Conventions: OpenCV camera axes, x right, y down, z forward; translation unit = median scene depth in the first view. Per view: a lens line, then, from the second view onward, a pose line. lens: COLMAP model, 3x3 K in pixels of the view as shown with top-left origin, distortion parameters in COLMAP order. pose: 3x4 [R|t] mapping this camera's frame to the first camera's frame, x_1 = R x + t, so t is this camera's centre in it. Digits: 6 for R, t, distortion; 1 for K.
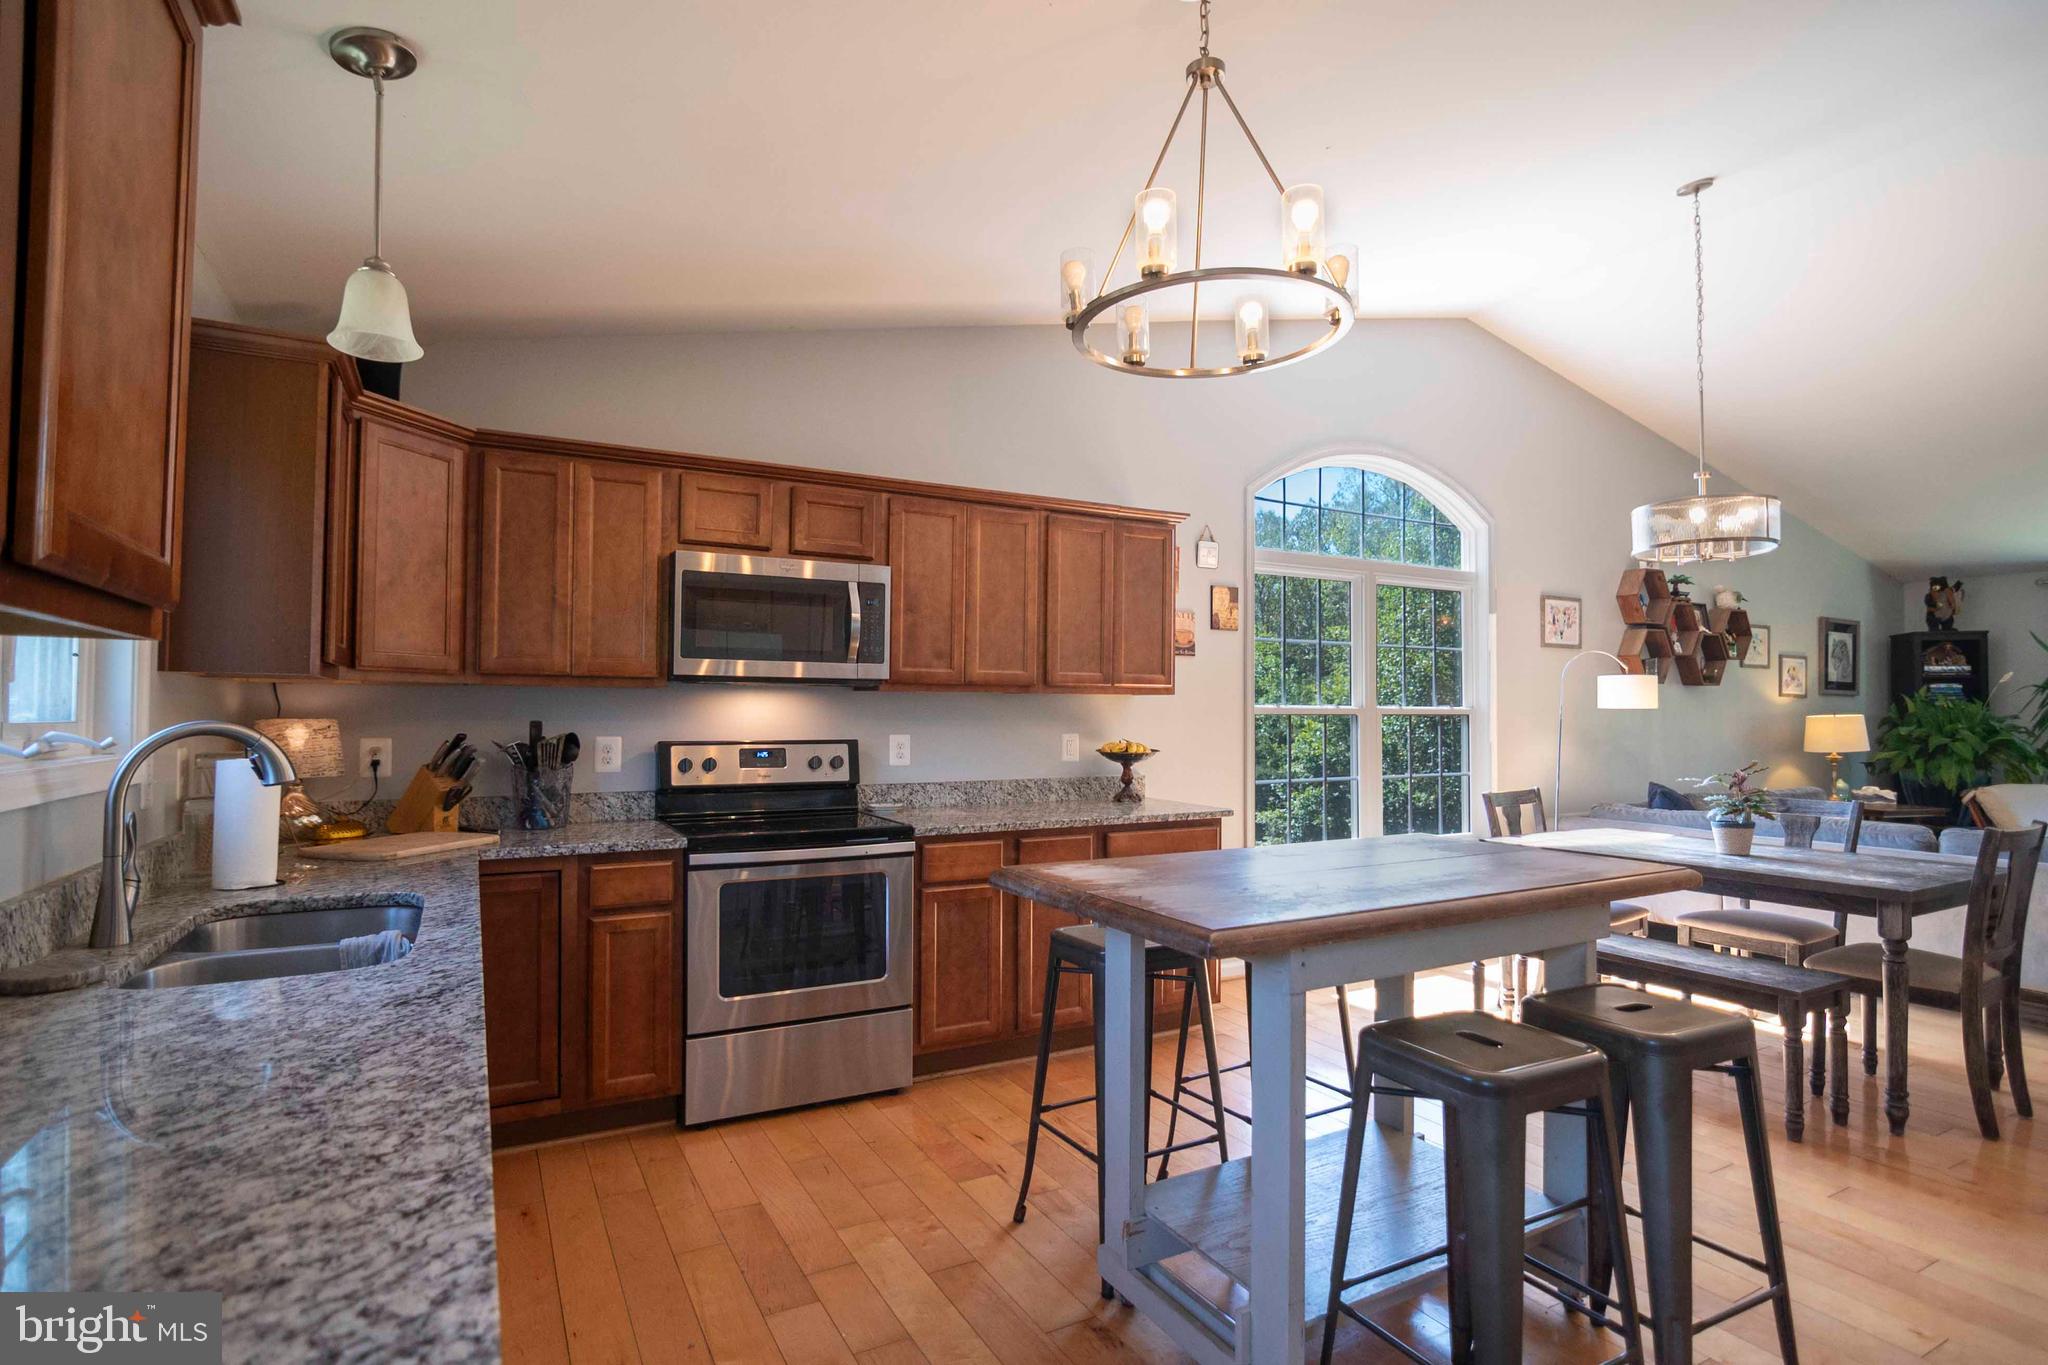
lens RADIAL K [[1022.5, 0, 1009.4], [0, 1022.5, 682.8], [0, 0, 1]] dist [-0.015007, -0.000941]
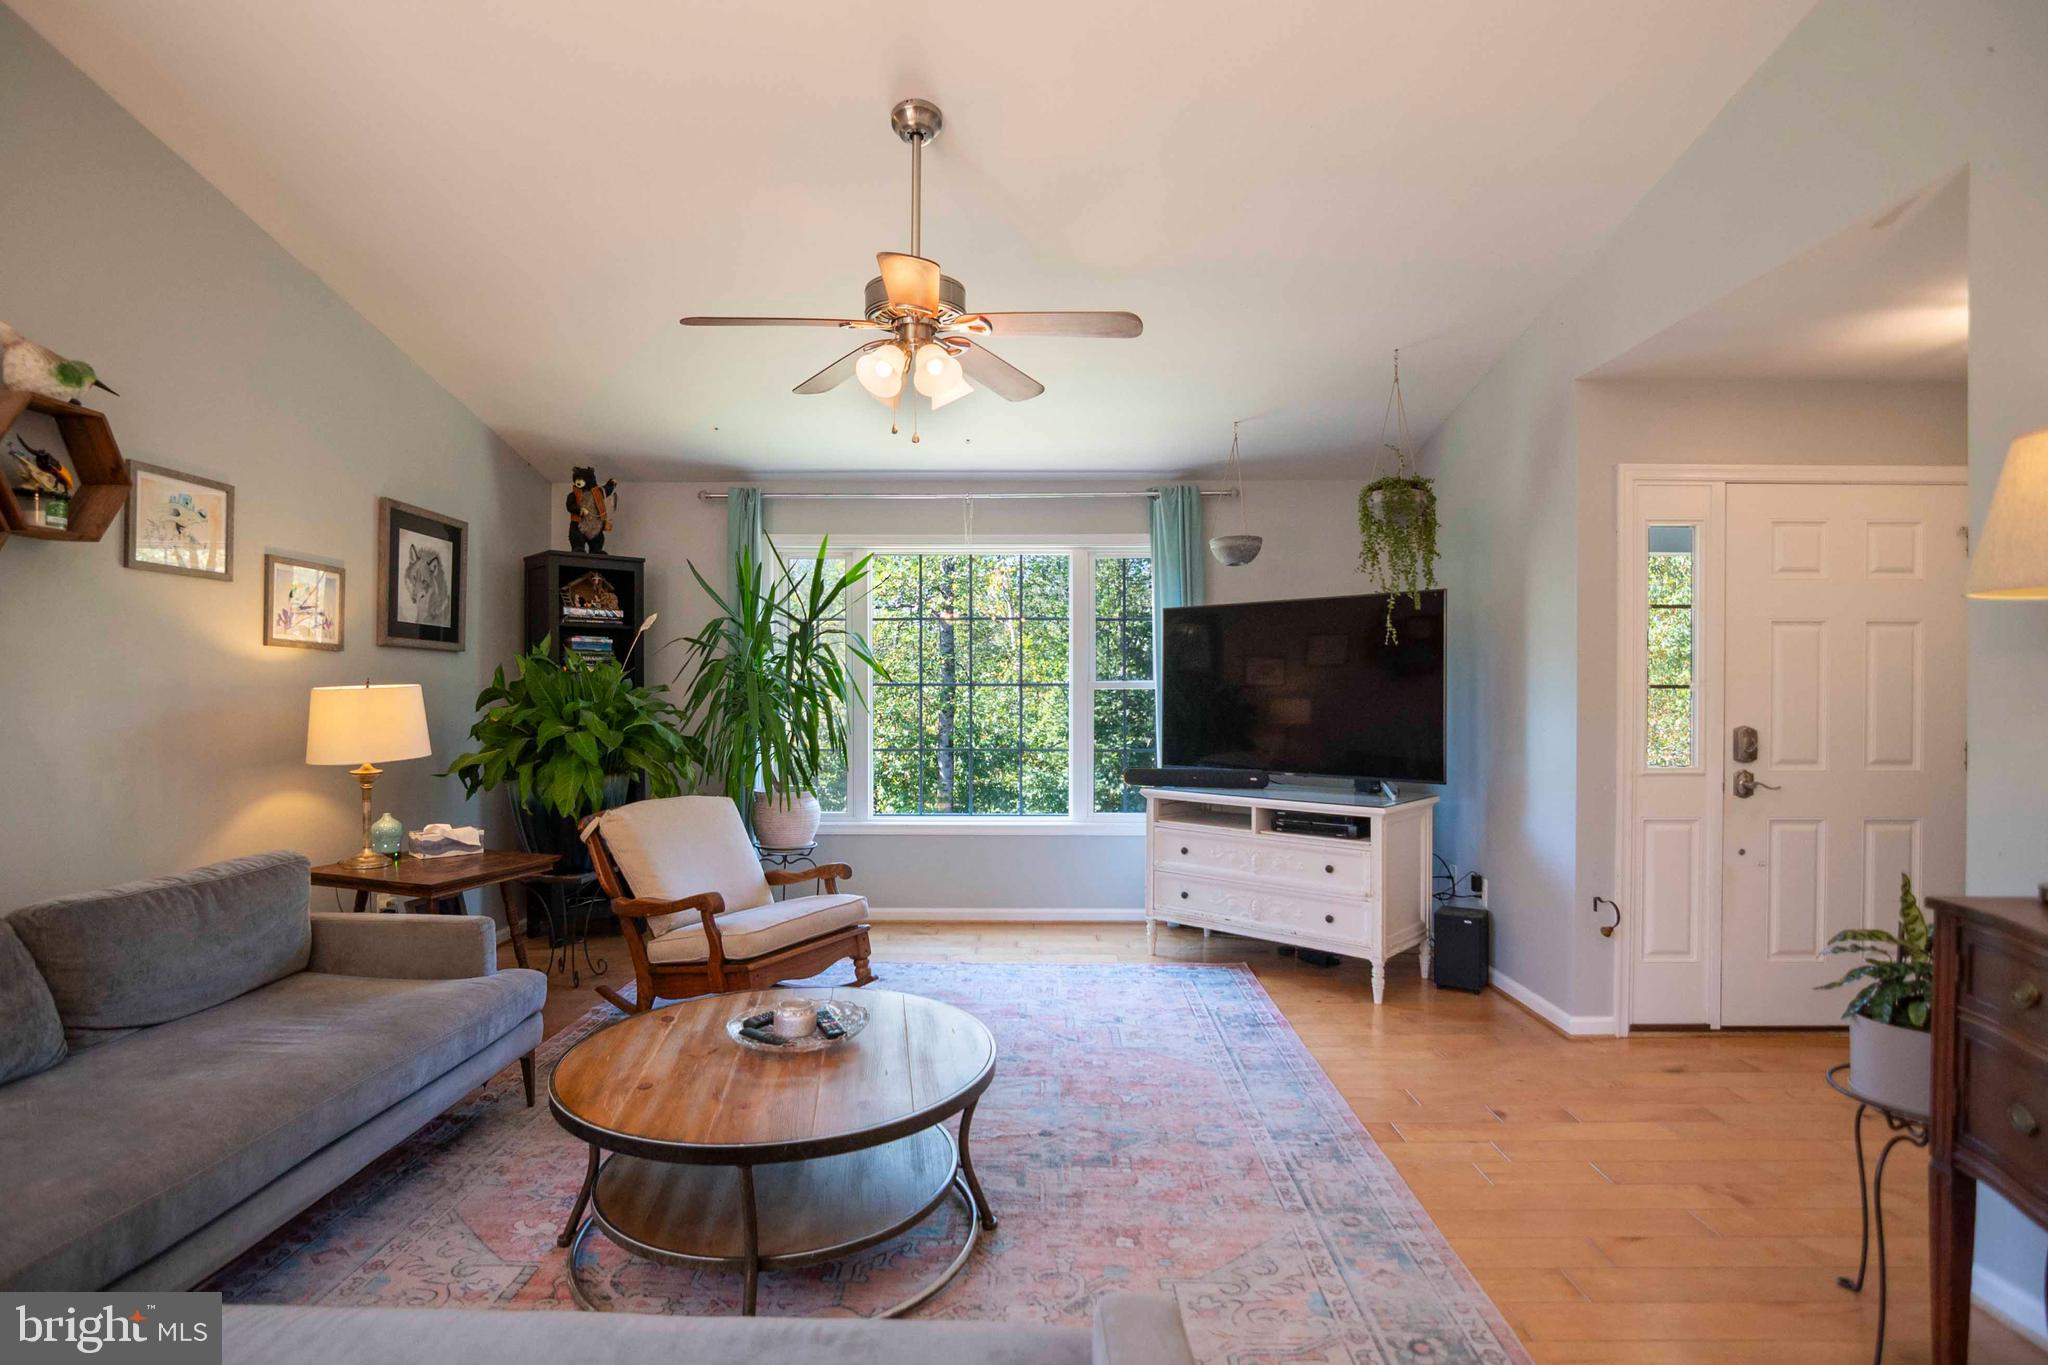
lens RADIAL K [[1022.5, 0, 1018.1], [0, 1022.5, 683.1], [0, 0, 1]] dist [-0.015007, -0.000941]
pose [[0.482310, -0.000718, 0.876000, 0.522437], [-0.026640, 0.999525, 0.015487, 0.014453], [-0.875595, -0.030807, 0.482062, 0.475424]]
